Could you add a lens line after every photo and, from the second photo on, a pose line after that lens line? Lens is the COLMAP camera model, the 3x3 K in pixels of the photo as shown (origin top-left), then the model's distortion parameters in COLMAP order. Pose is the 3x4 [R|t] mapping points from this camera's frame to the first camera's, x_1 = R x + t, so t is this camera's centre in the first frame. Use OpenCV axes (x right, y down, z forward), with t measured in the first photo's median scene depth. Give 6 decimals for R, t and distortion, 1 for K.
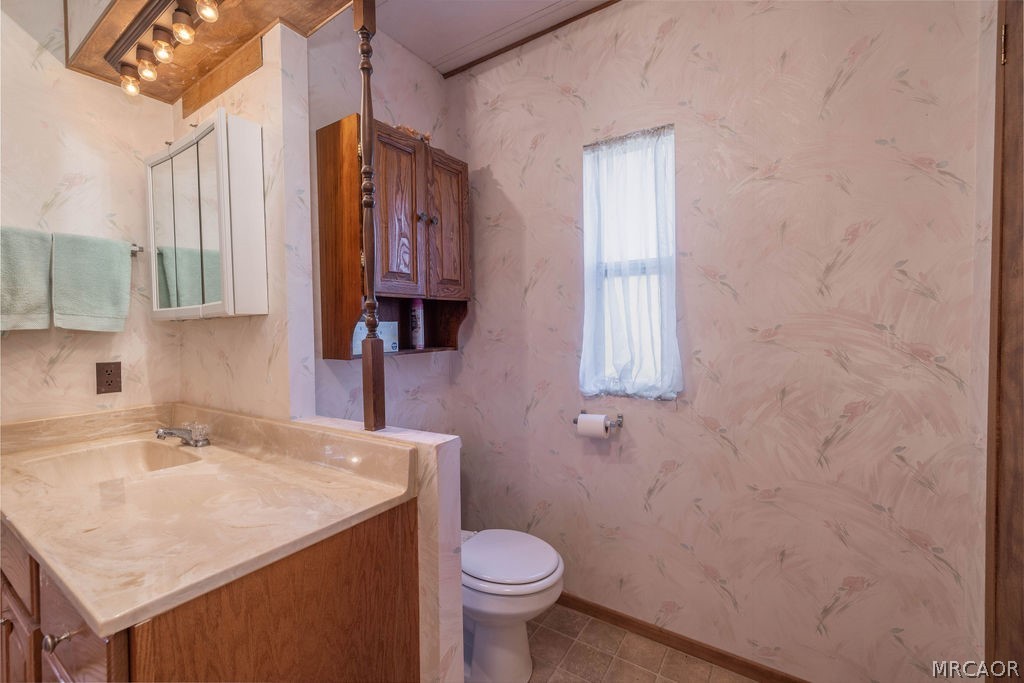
lens RADIAL K [[427.8, 0, 507.5], [0, 427.8, 336.8], [0, 0, 1]] dist [-0.001441, 0.000507]
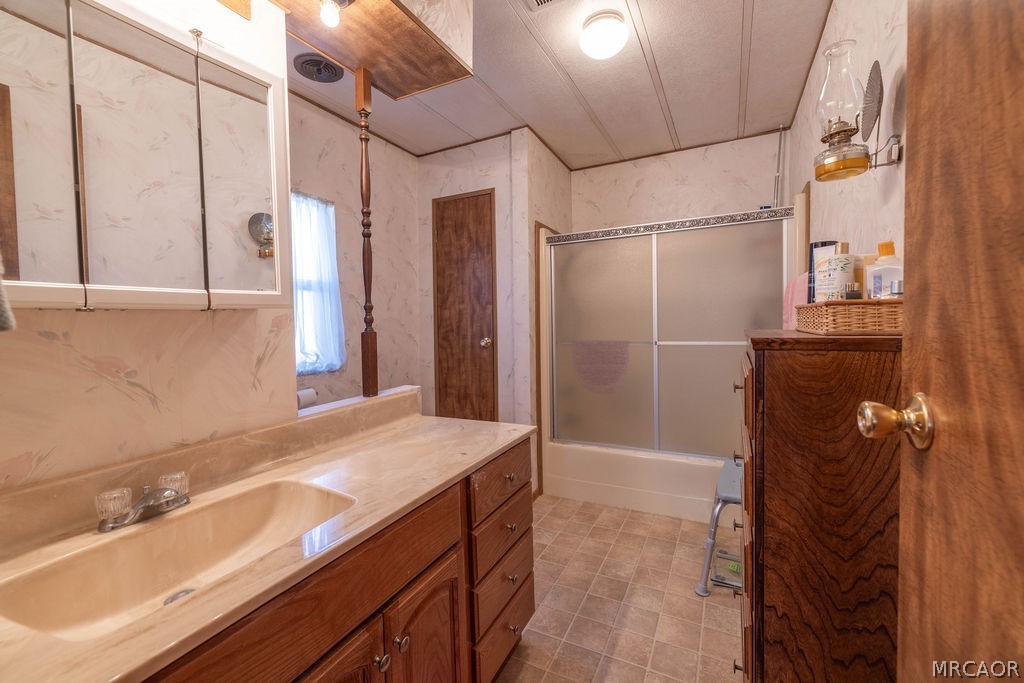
lens RADIAL K [[427.8, 0, 507.5], [0, 427.8, 336.8], [0, 0, 1]] dist [-0.001441, 0.000507]
pose [[-0.096700, -0.023132, 0.995045, -1.677988], [0.044821, 0.998615, 0.027570, 0.004846], [-0.994304, 0.047265, -0.095529, 0.656817]]
